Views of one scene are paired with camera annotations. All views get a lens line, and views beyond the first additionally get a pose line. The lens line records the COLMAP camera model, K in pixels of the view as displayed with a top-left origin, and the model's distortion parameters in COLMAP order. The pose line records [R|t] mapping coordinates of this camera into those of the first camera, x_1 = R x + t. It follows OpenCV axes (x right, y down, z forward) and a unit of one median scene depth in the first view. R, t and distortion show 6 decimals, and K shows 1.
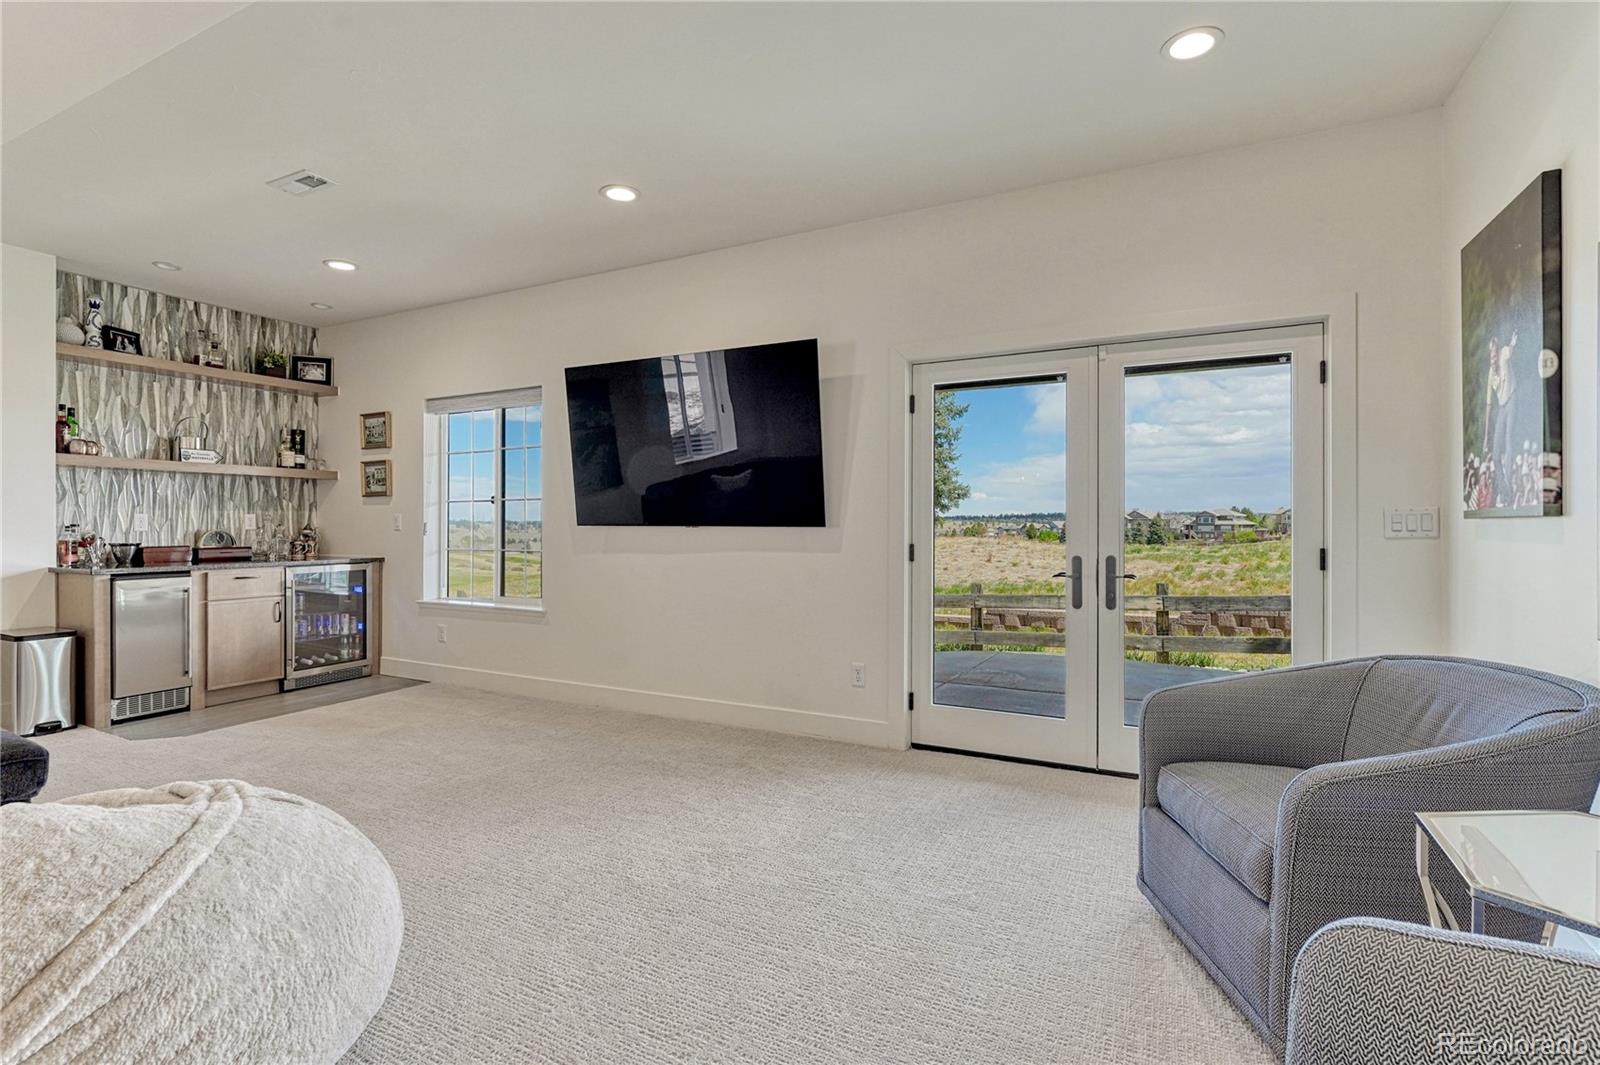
lens RADIAL K [[731.2, 0, 798.1], [0, 731.2, 524.0], [0, 0, 1]] dist [-0.003412, -0.000339]
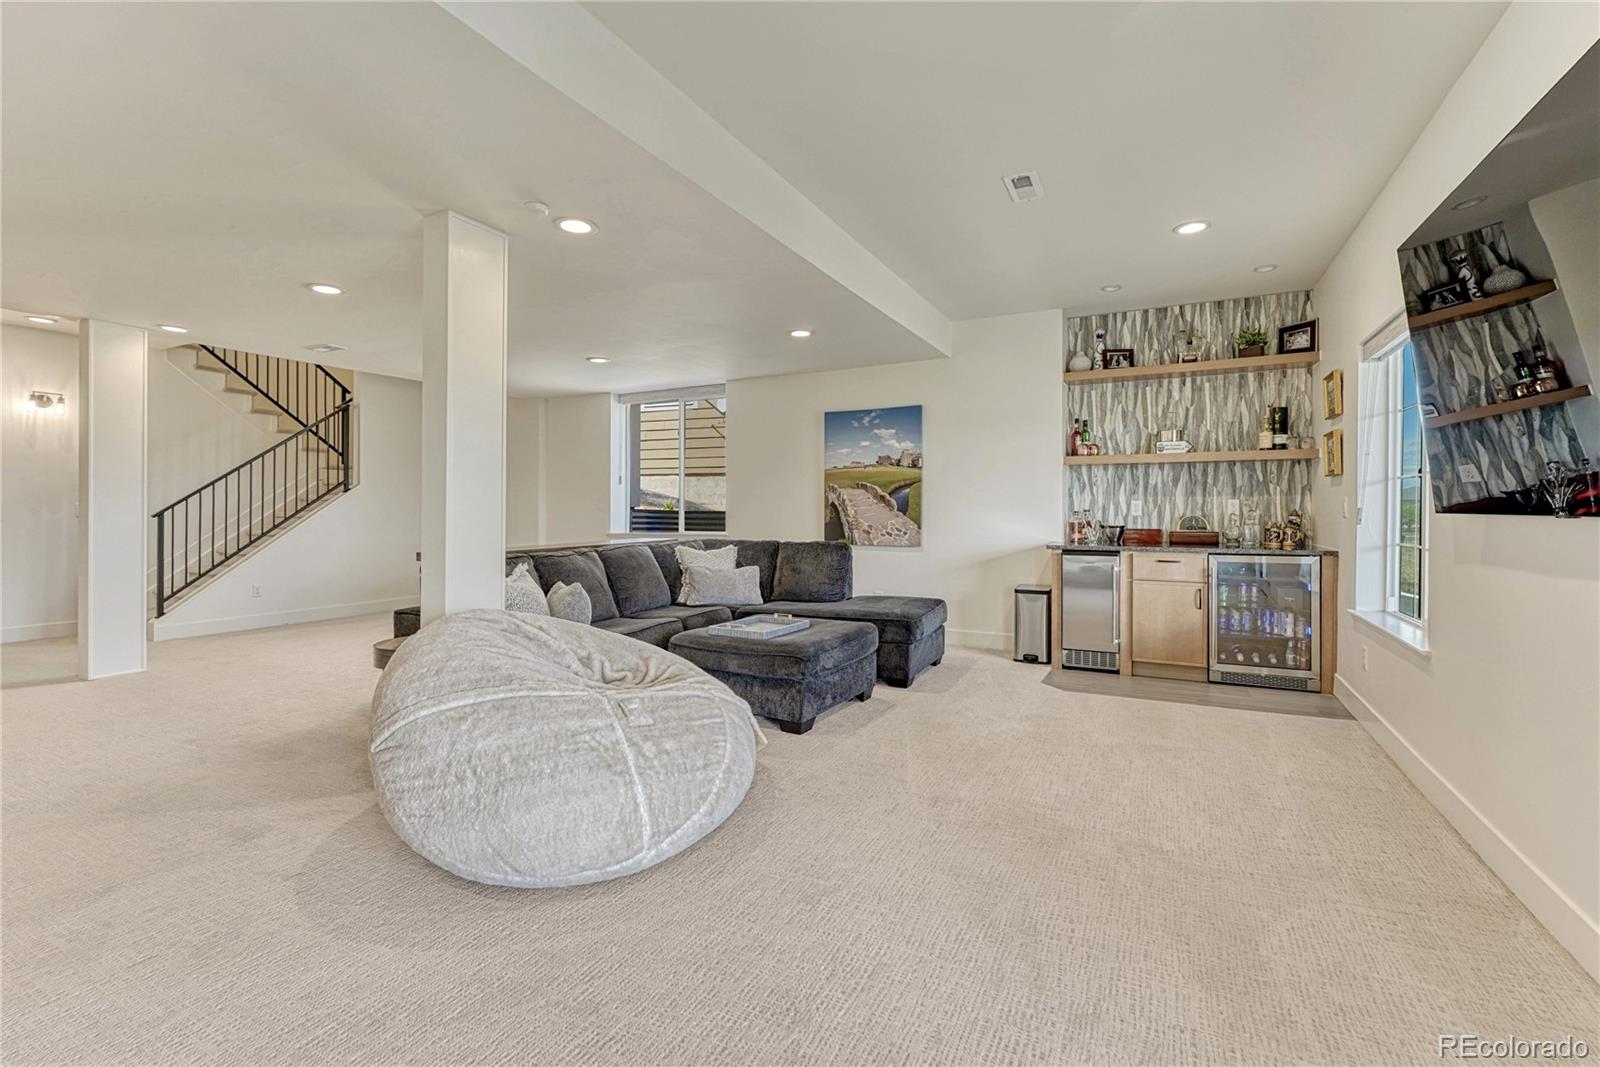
lens RADIAL K [[700.5, 0, 825.3], [0, 700.5, 509.8], [0, 0, 1]] dist [0.000414, -0.000016]
pose [[0.008252, 0.001757, -0.999964, 0.217765], [0.001922, 0.999997, 0.001773, -0.002431], [0.999964, -0.001937, 0.008248, 0.462722]]
